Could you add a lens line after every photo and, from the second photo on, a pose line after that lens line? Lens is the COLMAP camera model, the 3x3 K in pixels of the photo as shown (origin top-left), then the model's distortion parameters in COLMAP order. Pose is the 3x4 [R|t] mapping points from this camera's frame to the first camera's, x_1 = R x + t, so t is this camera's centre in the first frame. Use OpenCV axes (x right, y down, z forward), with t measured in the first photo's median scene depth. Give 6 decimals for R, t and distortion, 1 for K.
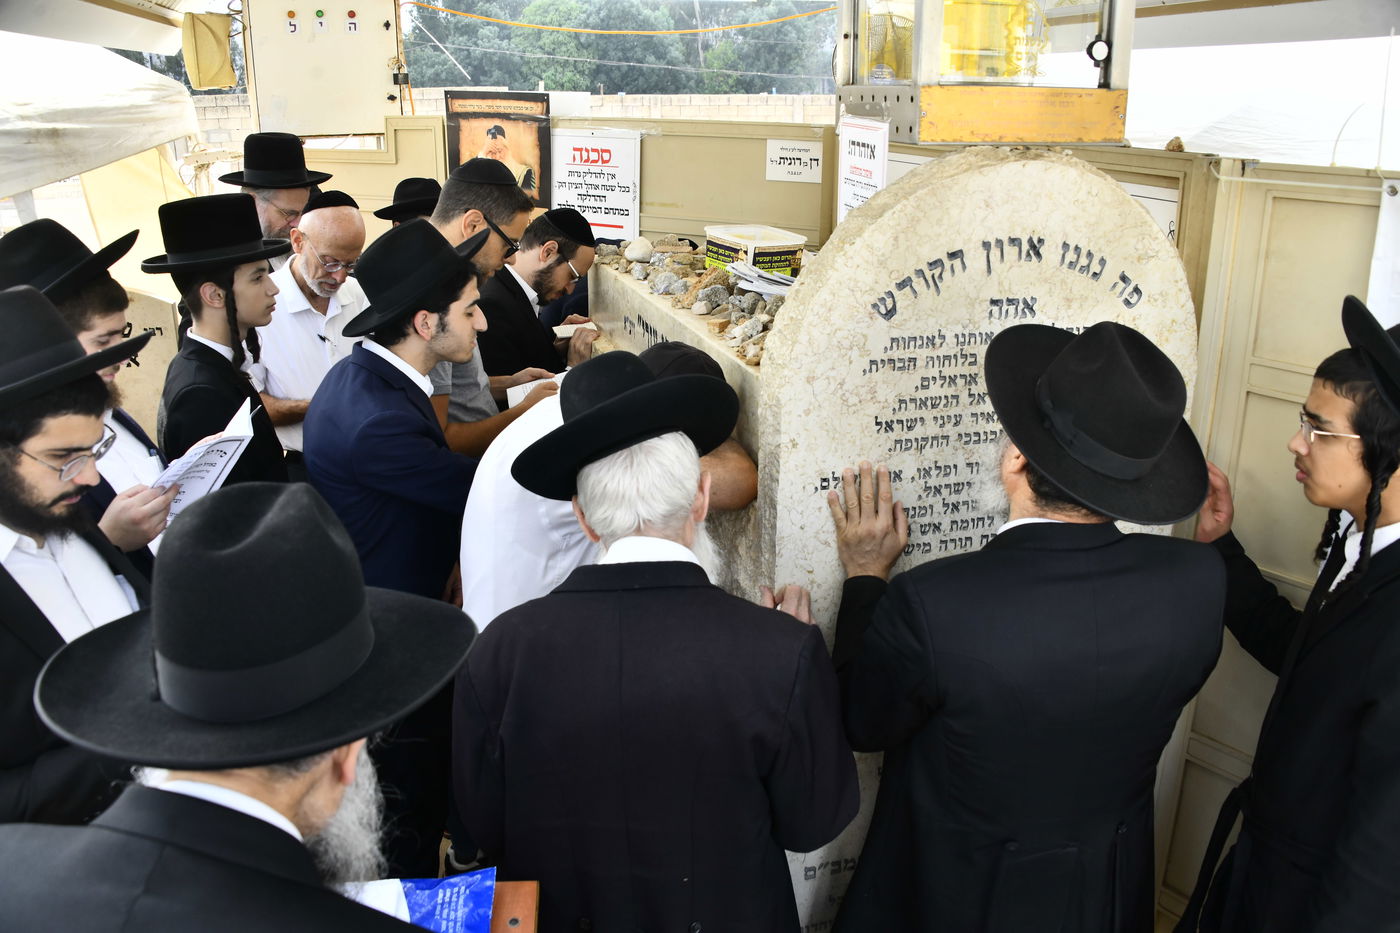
lens RADIAL K [[1105.6, 0, 706.2], [0, 1105.6, 483.0], [0, 0, 1]] dist [-0.149138, 0.072787]
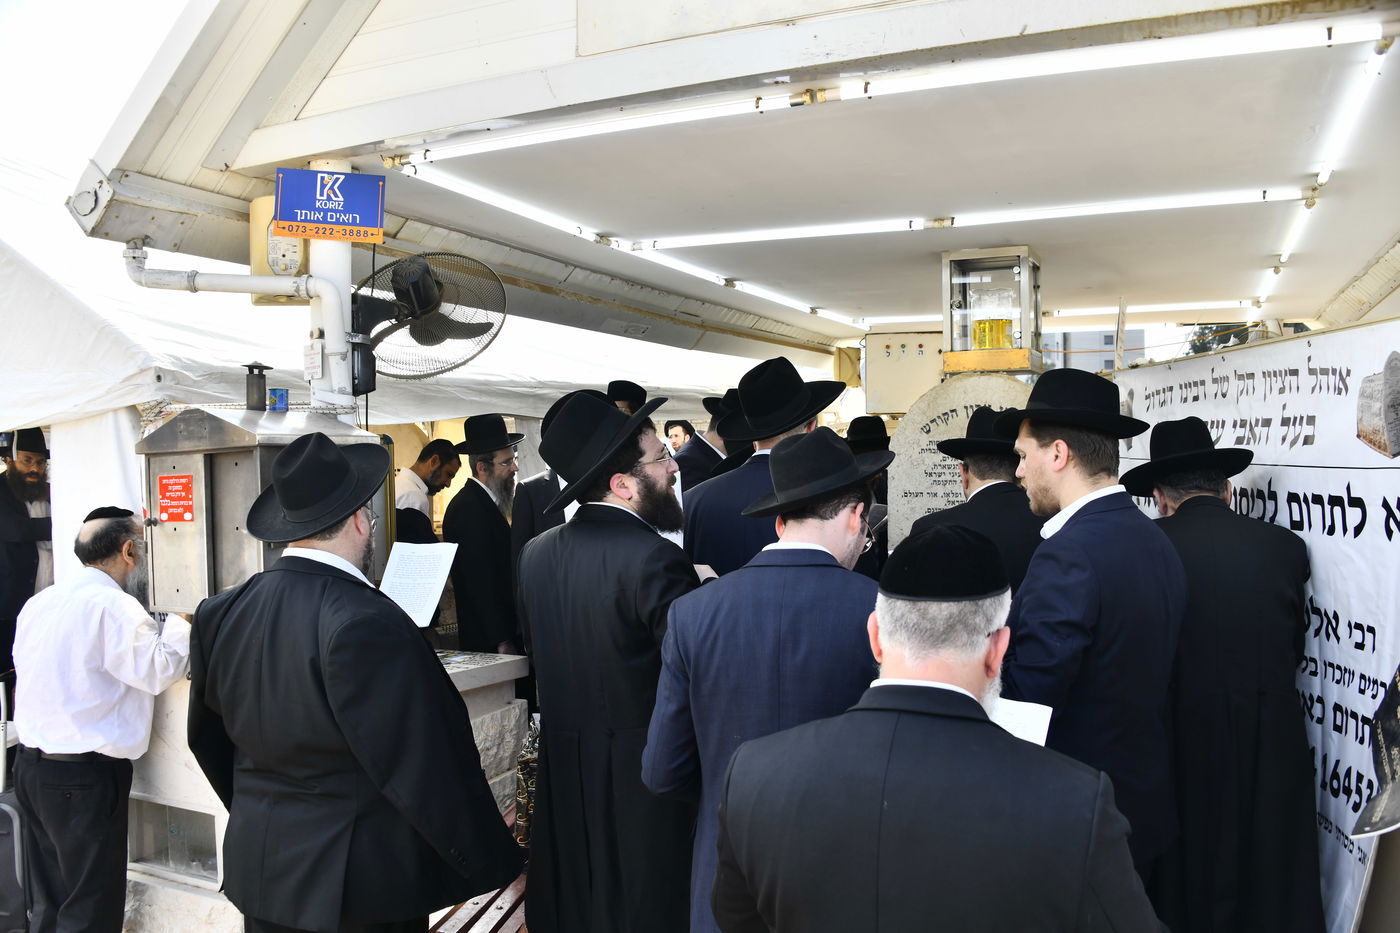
lens RADIAL K [[1105.6, 0, 706.2], [0, 1105.6, 483.0], [0, 0, 1]] dist [-0.149138, 0.072787]
pose [[0.789980, 0.014306, -0.612965, 1.353981], [-0.195538, 0.953403, -0.229755, 0.678454], [0.581116, 0.301360, 0.755967, -1.309150]]
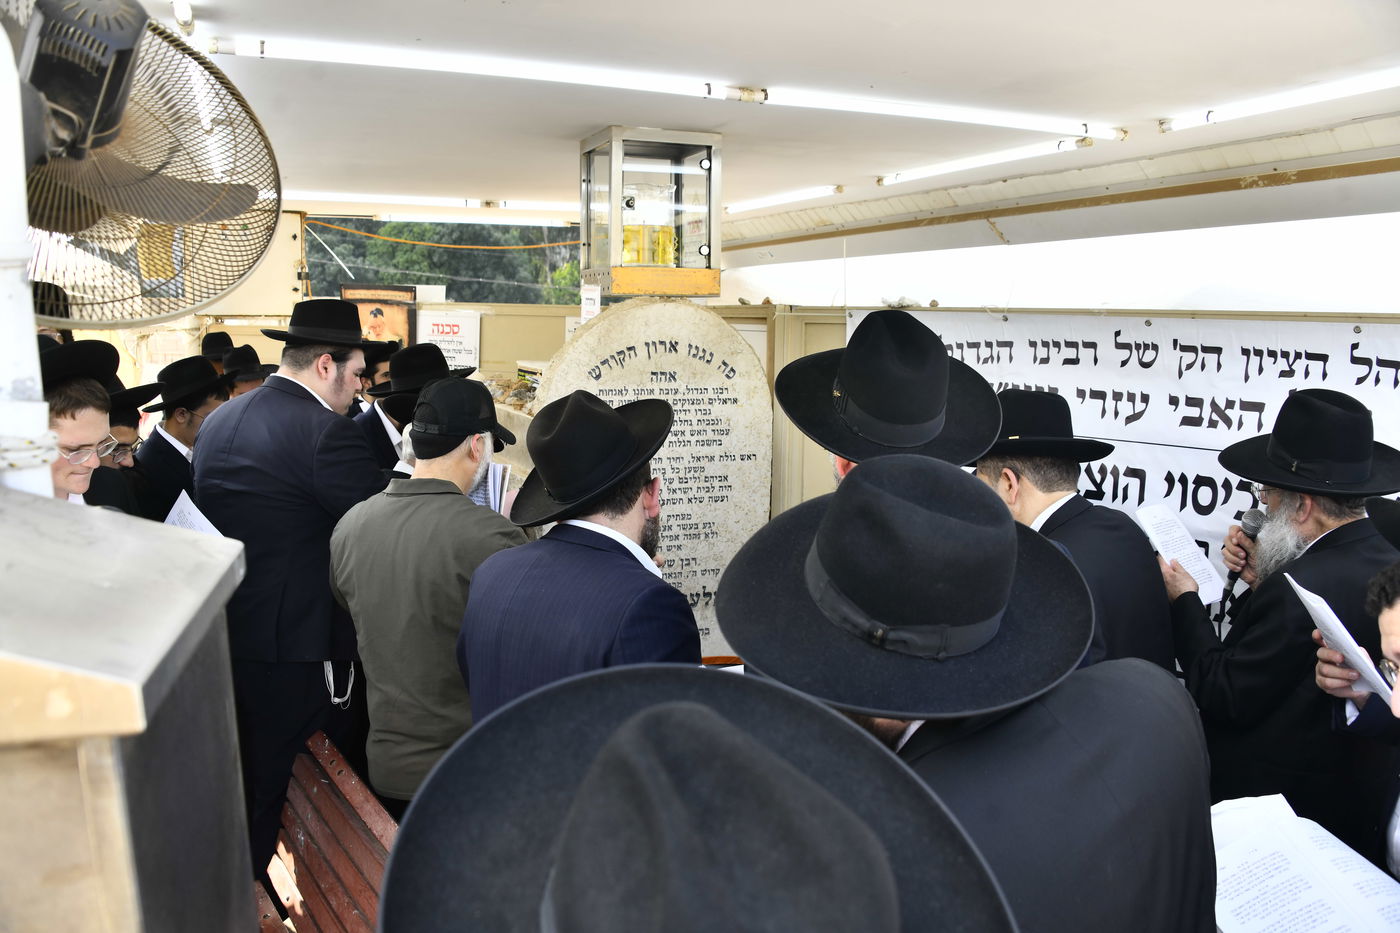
lens RADIAL K [[1111.3, 0, 707.9], [0, 1111.3, 482.6], [0, 0, 1]] dist [-0.148089, 0.072364]
pose [[0.990751, -0.002960, 0.135662, 0.087160], [0.029010, 0.981267, -0.190455, 0.403902], [-0.132556, 0.192629, 0.972277, -0.905755]]
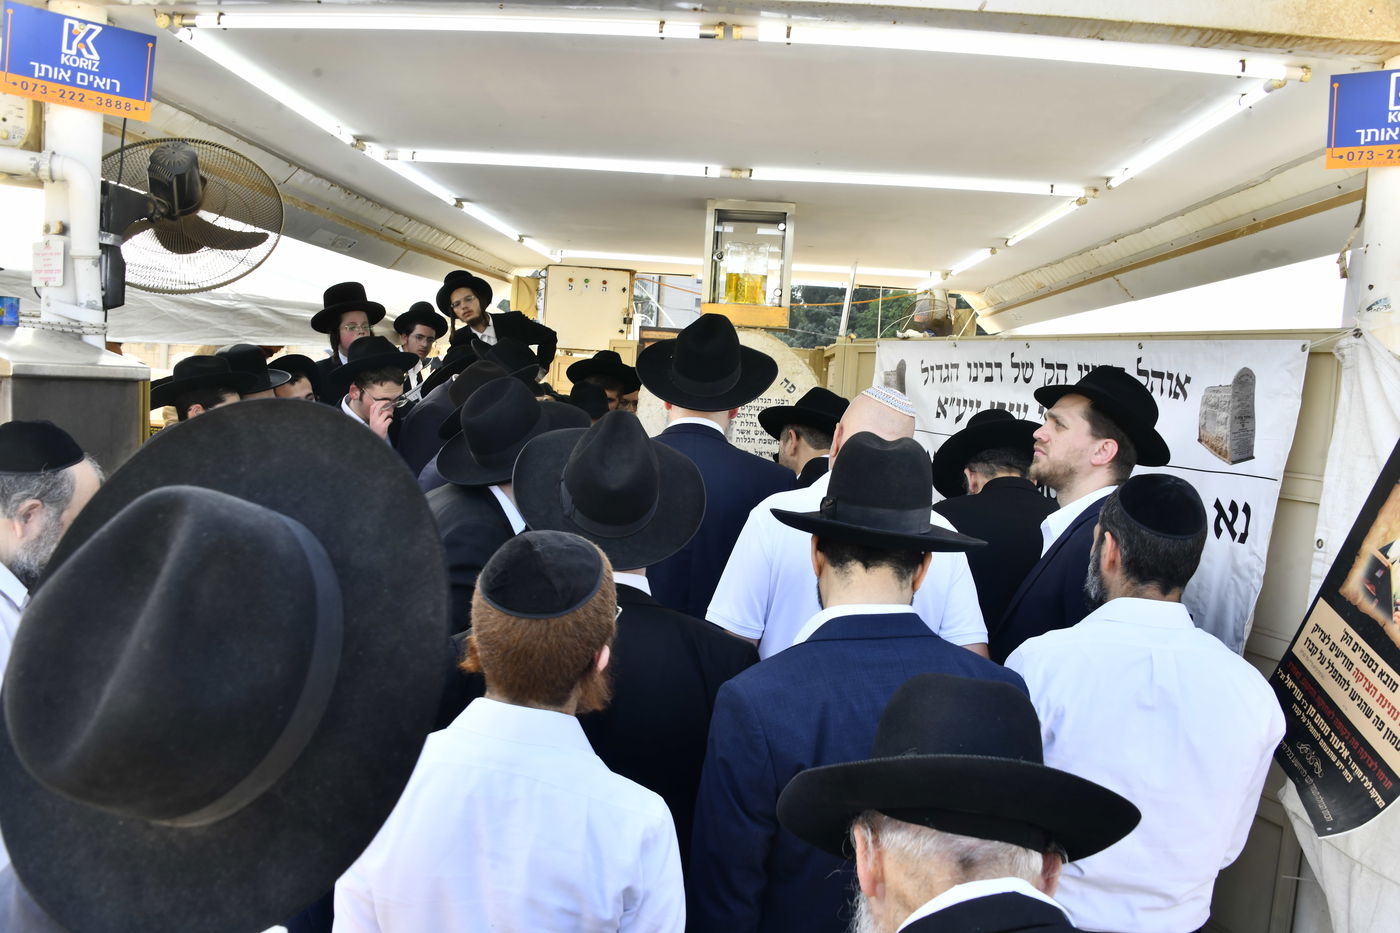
lens RADIAL K [[1105.6, 0, 706.2], [0, 1105.6, 483.0], [0, 0, 1]] dist [-0.149138, 0.072787]
pose [[0.955794, 0.087618, -0.280678, 0.953580], [-0.155053, 0.961251, -0.227936, 0.650934], [0.249831, 0.261380, 0.932344, -1.367187]]
